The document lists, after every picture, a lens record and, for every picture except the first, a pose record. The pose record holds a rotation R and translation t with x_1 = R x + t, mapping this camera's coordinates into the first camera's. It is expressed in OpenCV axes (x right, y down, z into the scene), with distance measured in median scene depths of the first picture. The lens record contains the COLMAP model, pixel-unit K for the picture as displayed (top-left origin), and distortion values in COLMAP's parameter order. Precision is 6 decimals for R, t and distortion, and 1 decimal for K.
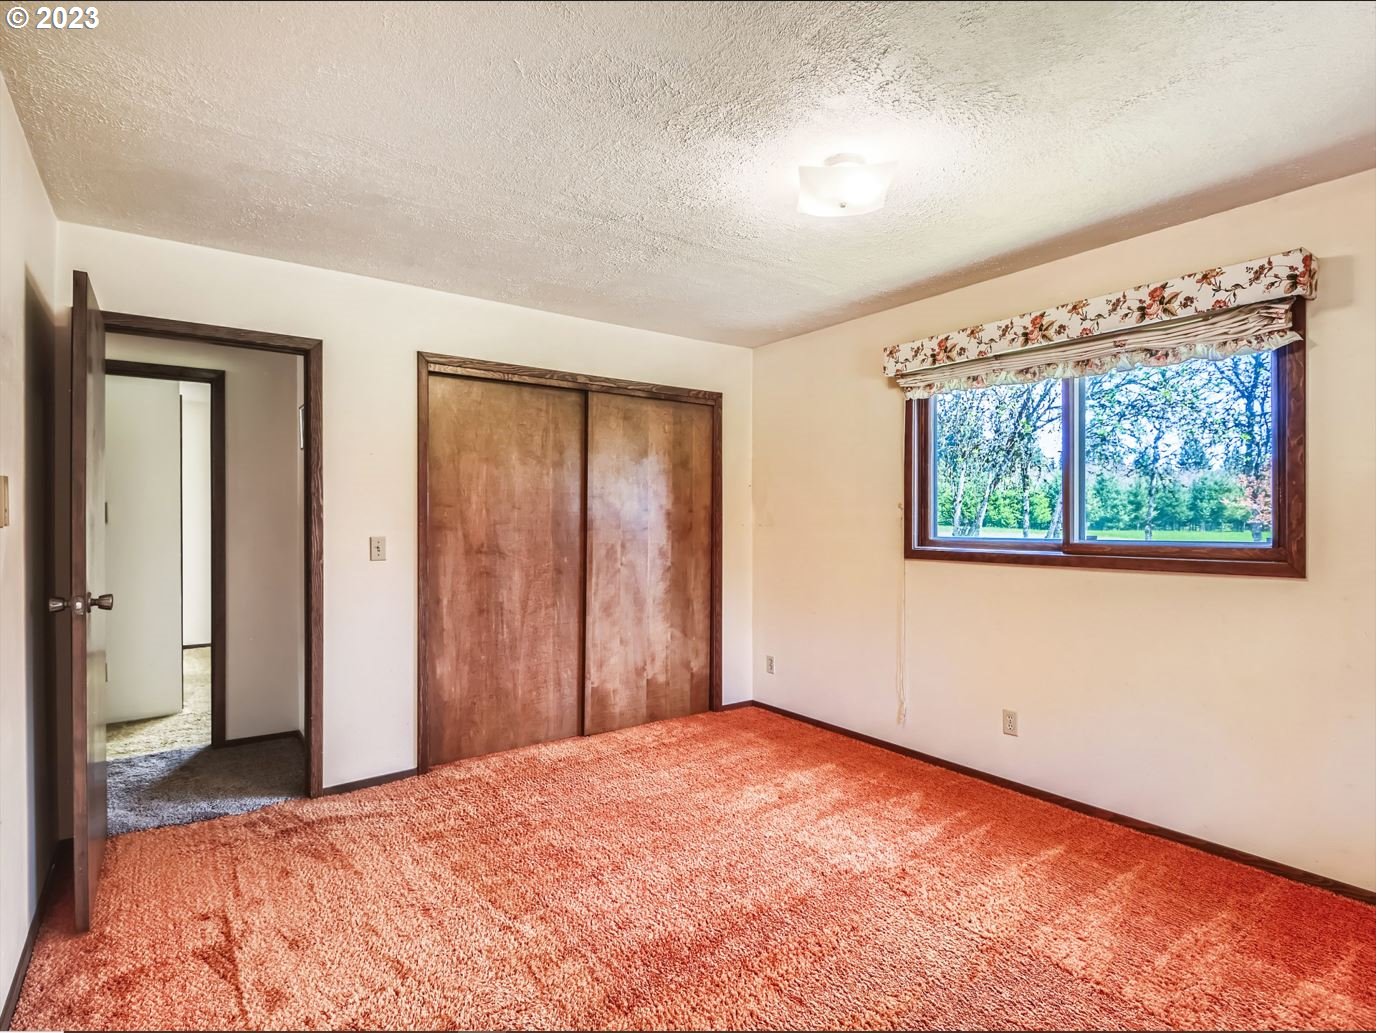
lens RADIAL K [[698.2, 0, 683.2], [0, 698.2, 519.5], [0, 0, 1]] dist [-0.015356, -0.001766]
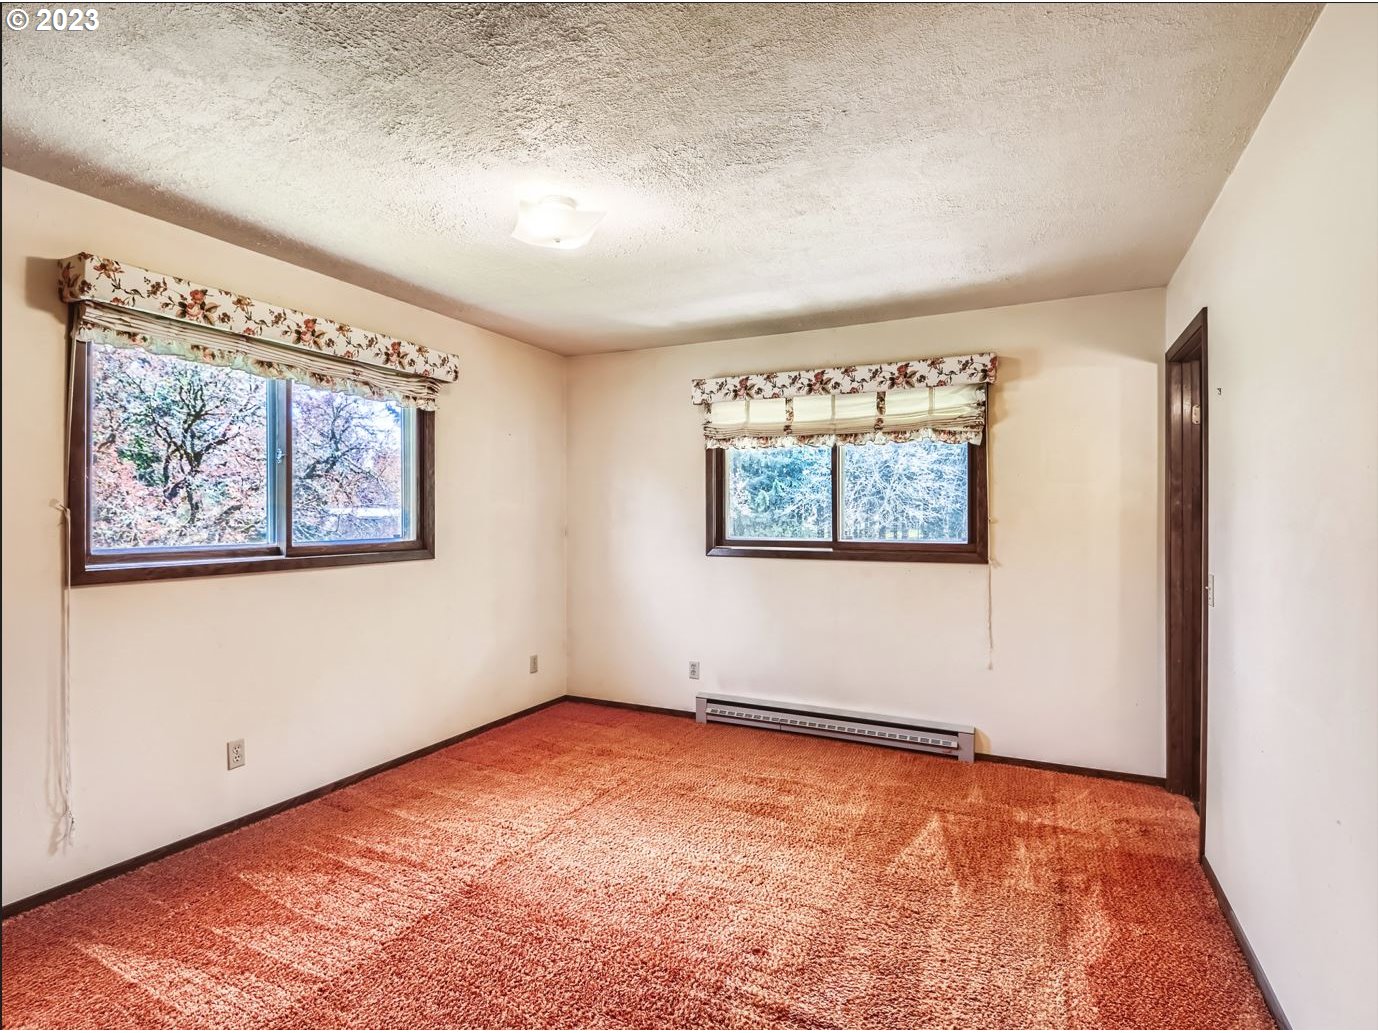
lens RADIAL K [[698.7, 0, 683.7], [0, 698.7, 519.5], [0, 0, 1]] dist [-0.015356, -0.001766]
pose [[-0.462180, -0.006417, 0.886763, -0.582216], [-0.002078, 0.999979, 0.006153, -0.012190], [-0.886783, 0.001001, -0.462184, 0.920050]]
